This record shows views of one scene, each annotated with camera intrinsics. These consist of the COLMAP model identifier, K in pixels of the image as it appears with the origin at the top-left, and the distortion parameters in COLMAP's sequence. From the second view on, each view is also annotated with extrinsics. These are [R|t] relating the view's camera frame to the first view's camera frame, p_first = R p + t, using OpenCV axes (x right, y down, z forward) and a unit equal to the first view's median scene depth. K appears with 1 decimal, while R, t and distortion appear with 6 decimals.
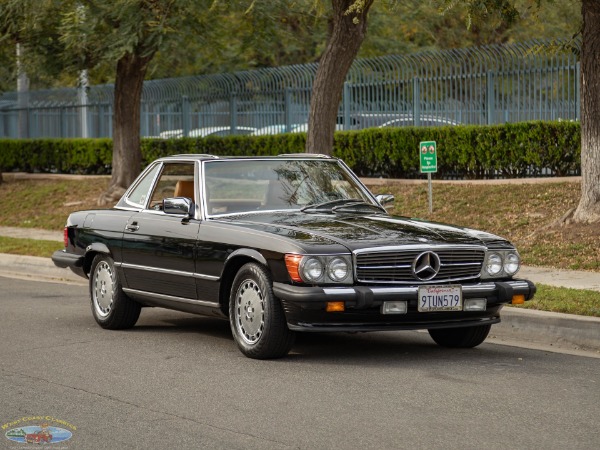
lens RADIAL K [[2052.3, 0, 300.0], [0, 2052.3, 225.0], [0, 0, 1]] dist [0.018015, 1.392473]
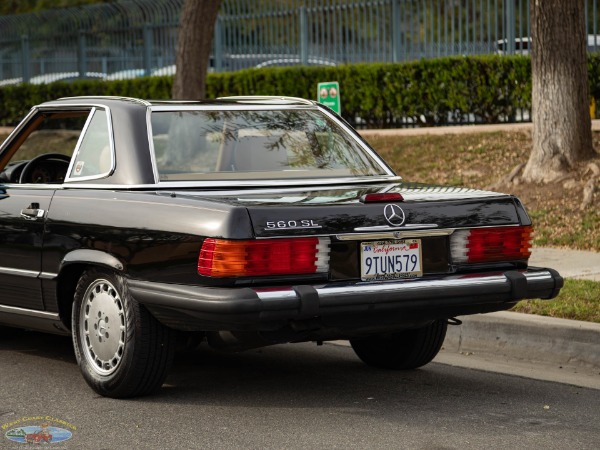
lens RADIAL K [[2052.3, 0, 300.0], [0, 2052.3, 225.0], [0, 0, 1]] dist [0.018015, 1.392473]
pose [[0.997065, -0.016270, 0.074805, -0.009792], [0.014462, 0.999592, 0.024649, -0.004844], [-0.075176, -0.023495, 0.996893, 0.195767]]
